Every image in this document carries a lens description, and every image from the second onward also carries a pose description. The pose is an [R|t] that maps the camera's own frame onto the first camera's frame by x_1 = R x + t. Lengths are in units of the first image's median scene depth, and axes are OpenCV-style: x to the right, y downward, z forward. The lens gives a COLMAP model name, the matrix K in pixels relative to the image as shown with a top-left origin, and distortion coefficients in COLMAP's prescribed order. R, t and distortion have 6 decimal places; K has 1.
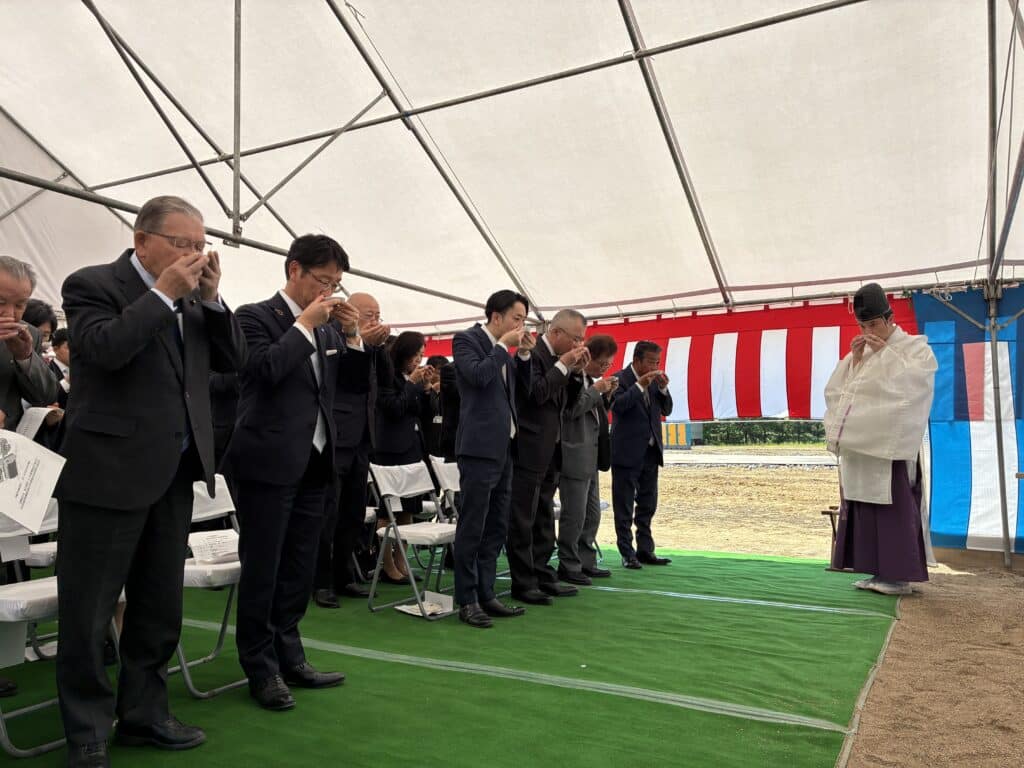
lens RADIAL K [[777.4, 0, 509.1], [0, 777.4, 368.6], [0, 0, 1]] dist [0.064634, -0.097935]
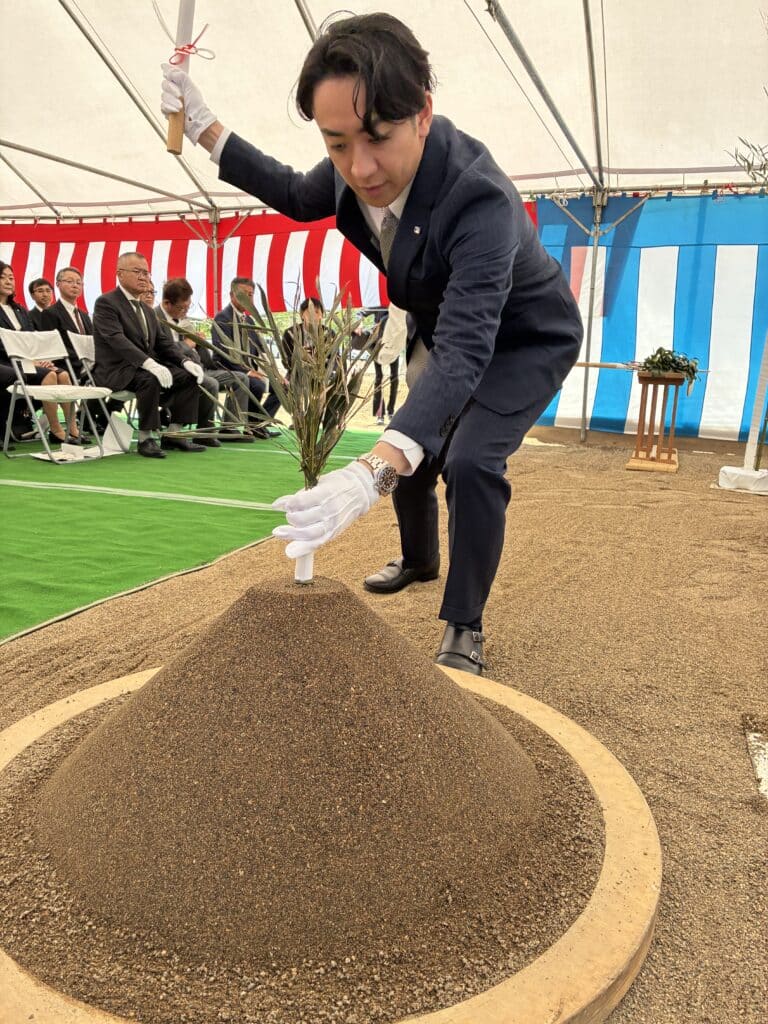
lens RADIAL K [[777.0, 0, 384.0], [0, 777.0, 512.0], [0, 0, 1]] dist [0.045528, -0.065632]
pose [[0.989642, 0.002486, 0.143533, 0.153061], [-0.043528, 0.957974, 0.283532, 0.026728], [-0.136796, -0.286843, 0.948160, -0.142793]]
